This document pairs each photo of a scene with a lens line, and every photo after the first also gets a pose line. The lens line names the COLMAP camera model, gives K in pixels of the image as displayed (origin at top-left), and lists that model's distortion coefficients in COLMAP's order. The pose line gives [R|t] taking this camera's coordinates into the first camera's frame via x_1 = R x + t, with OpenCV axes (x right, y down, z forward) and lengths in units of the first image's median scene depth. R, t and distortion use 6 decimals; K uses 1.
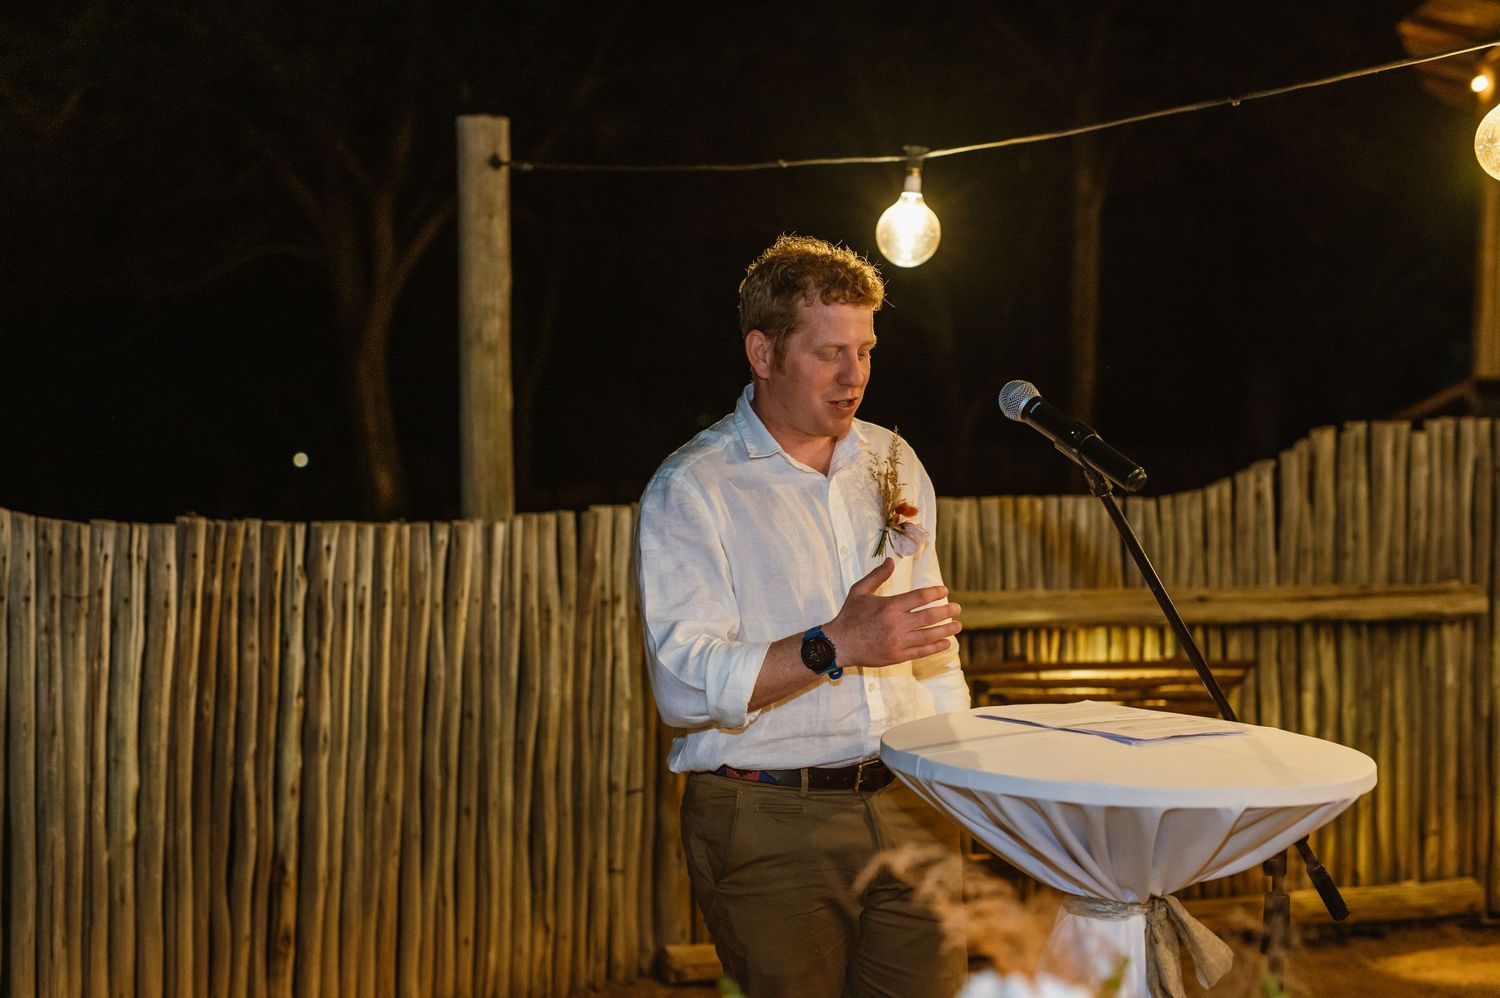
lens RADIAL K [[2072.9, 0, 751.3], [0, 2072.9, 506.5], [0, 0, 1]] dist [0.135669, 0.042201]
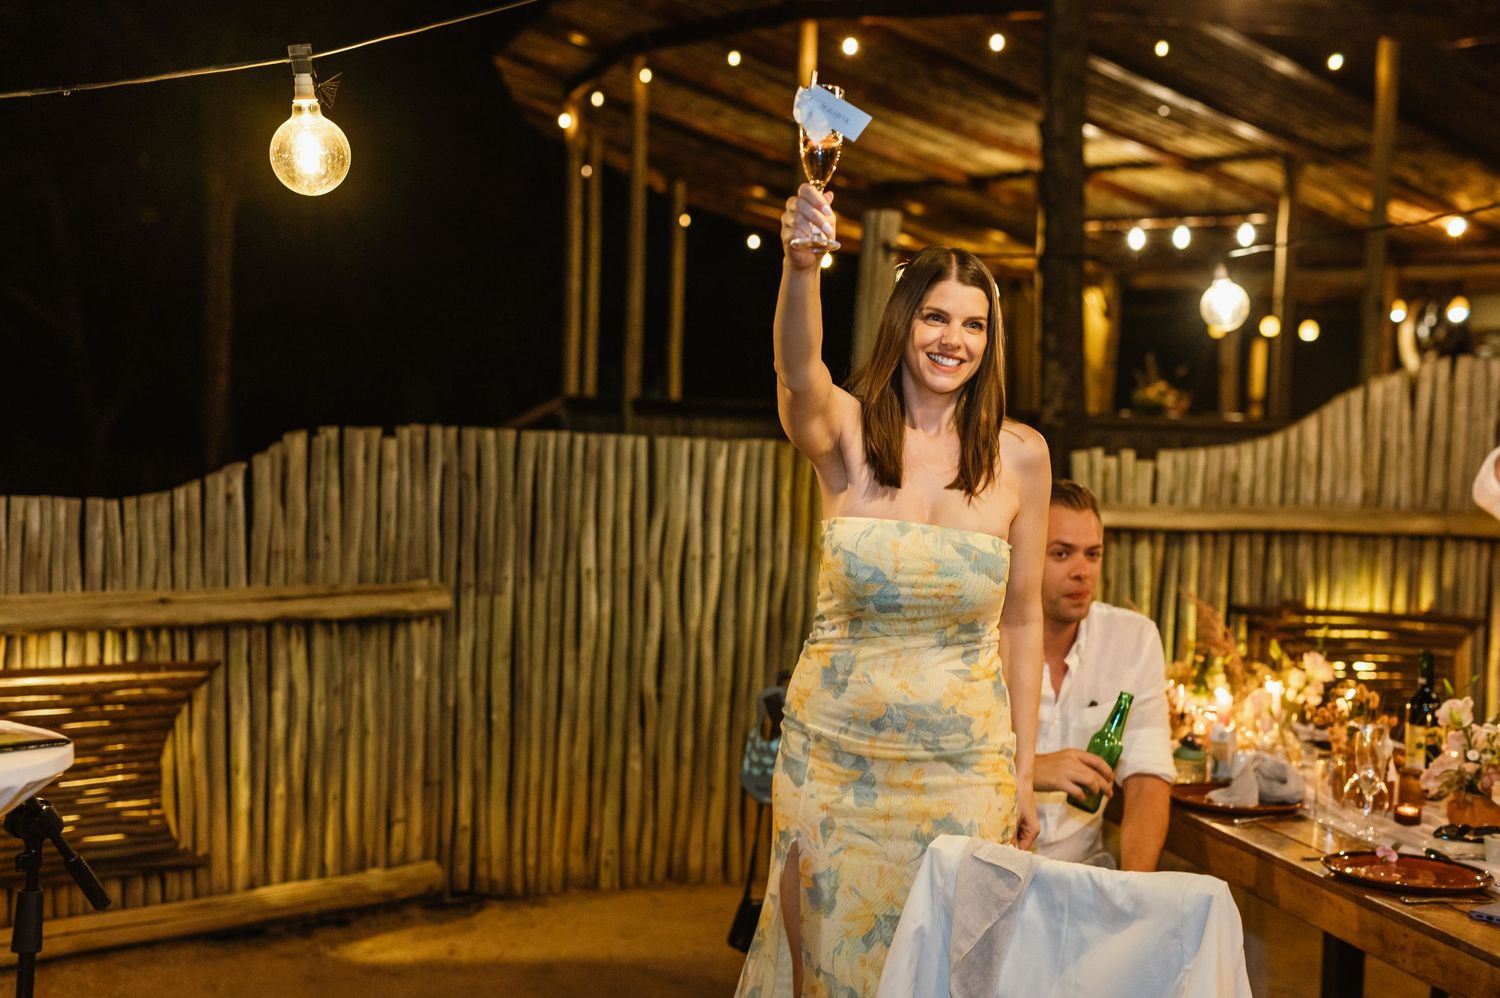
lens RADIAL K [[2067.7, 0, 744.4], [0, 2067.7, 507.3], [0, 0, 1]] dist [0.143815, 0.060082]
pose [[0.927619, 0.004066, 0.373506, 0.101330], [-0.002141, 0.999982, -0.005567, 0.004866], [-0.373522, 0.004364, 0.927611, -0.026129]]
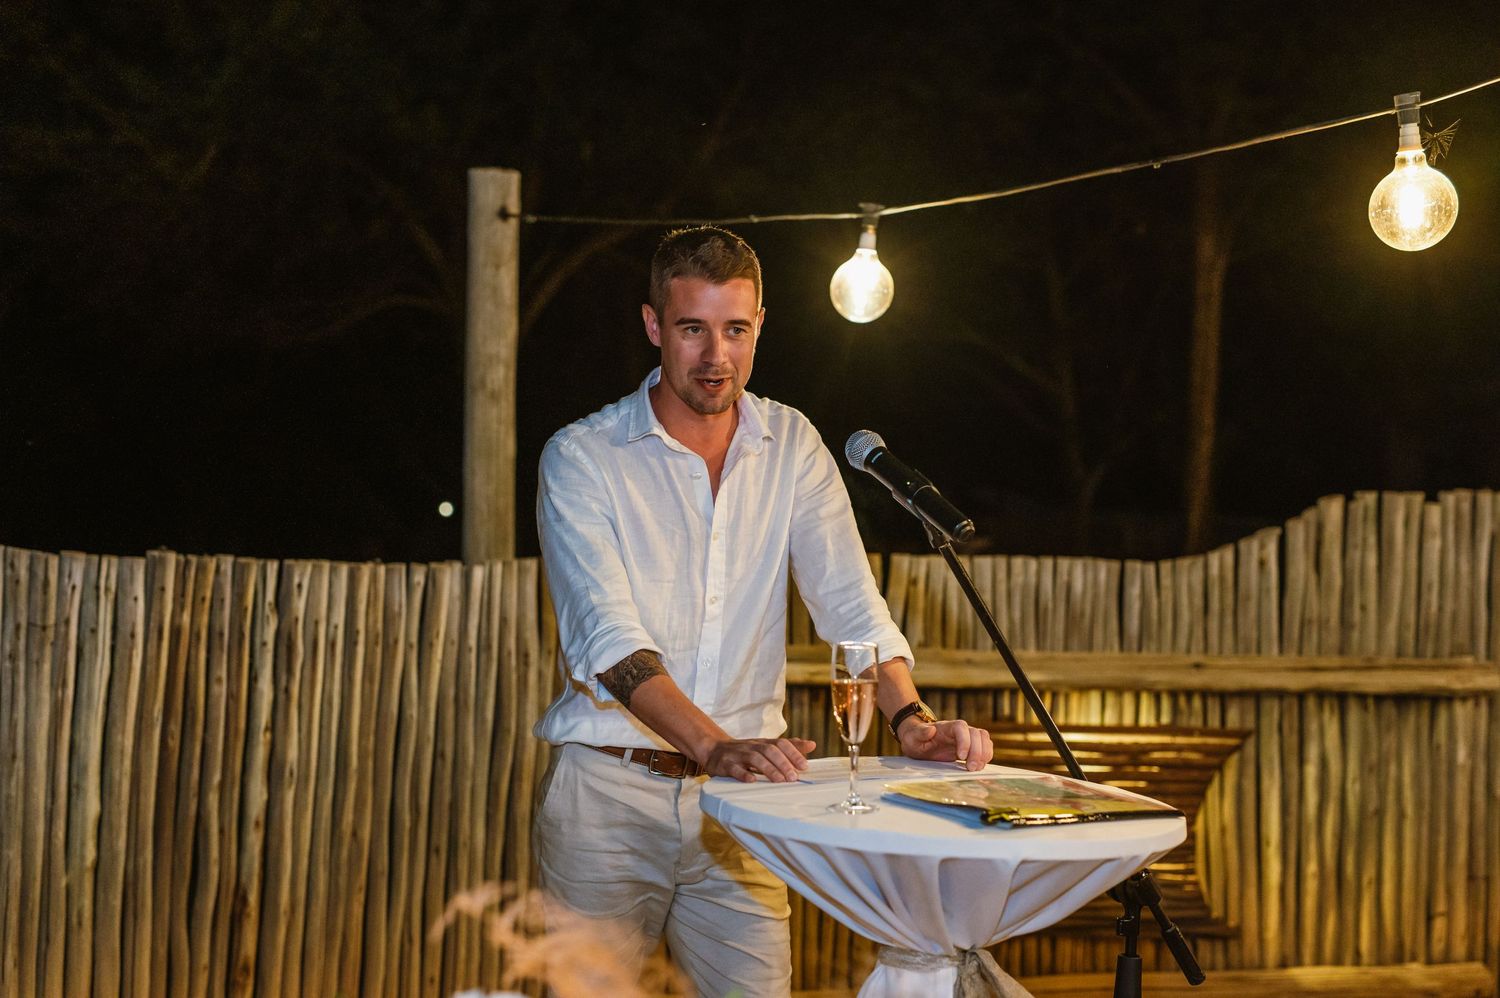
lens RADIAL K [[2072.9, 0, 751.3], [0, 2072.9, 506.5], [0, 0, 1]] dist [0.135669, 0.042201]
pose [[0.997228, 0.026936, -0.069357, 0.072073], [-0.028911, 0.999200, -0.027637, 0.002533], [0.068557, 0.029565, 0.997209, -0.003986]]
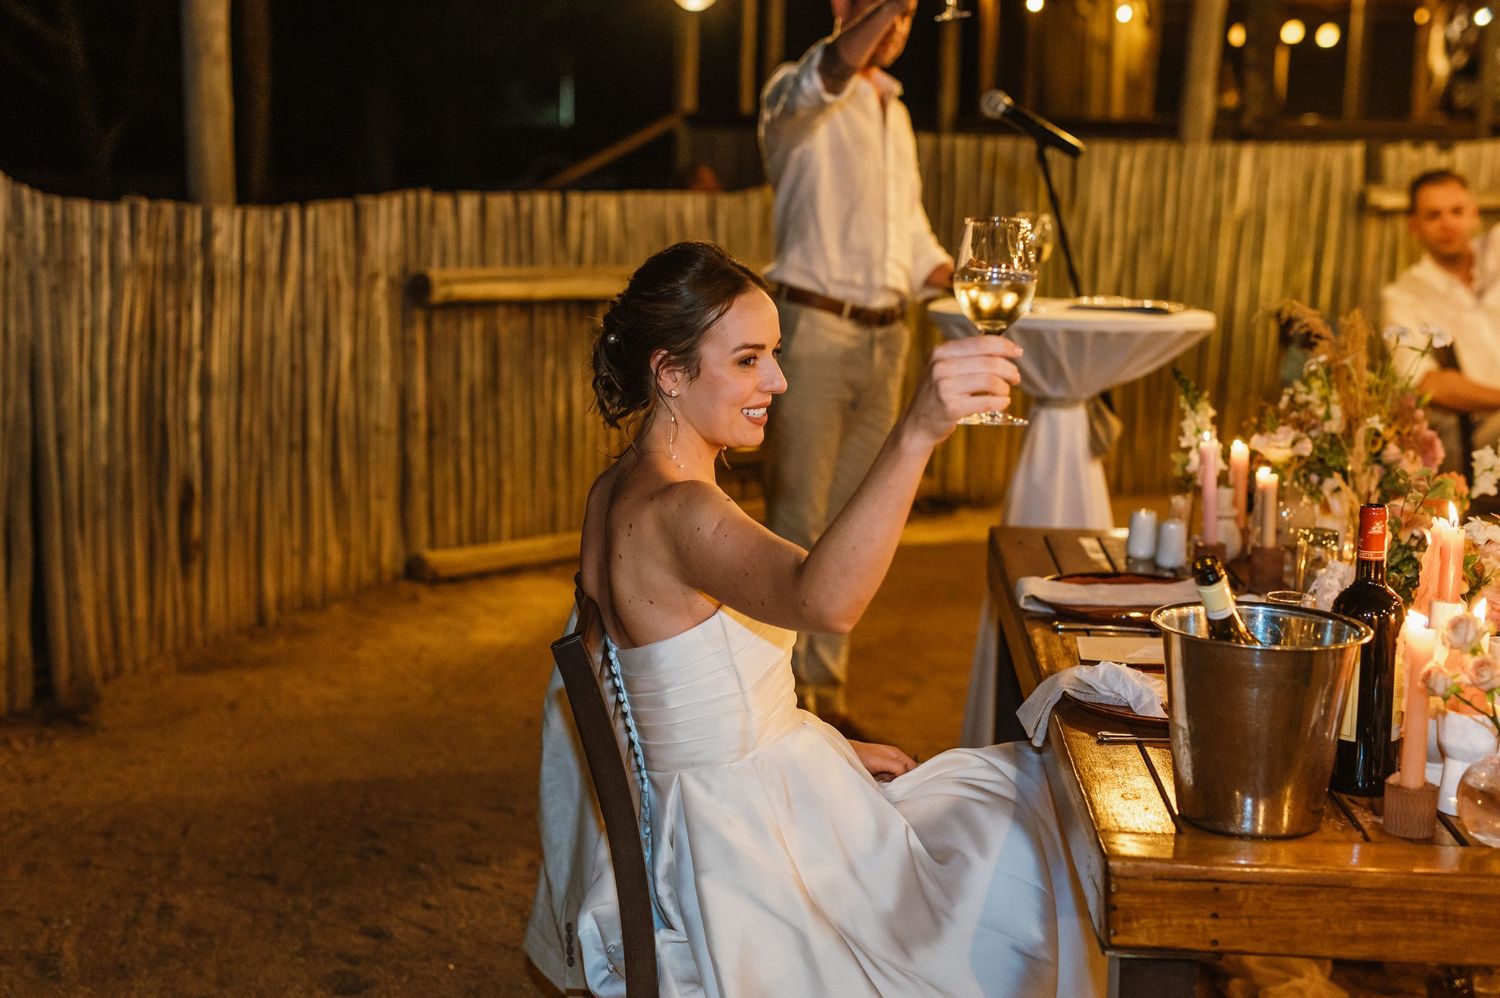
lens RADIAL K [[2165.9, 0, 750.0], [0, 2165.9, 499.0], [0, 0, 1]] dist [0.160302, -0.000238]
pose [[0.902486, -0.062698, 0.426132, -0.391794], [0.013745, 0.993037, 0.117000, 0.026691], [-0.430501, -0.099734, 0.897063, -0.237714]]
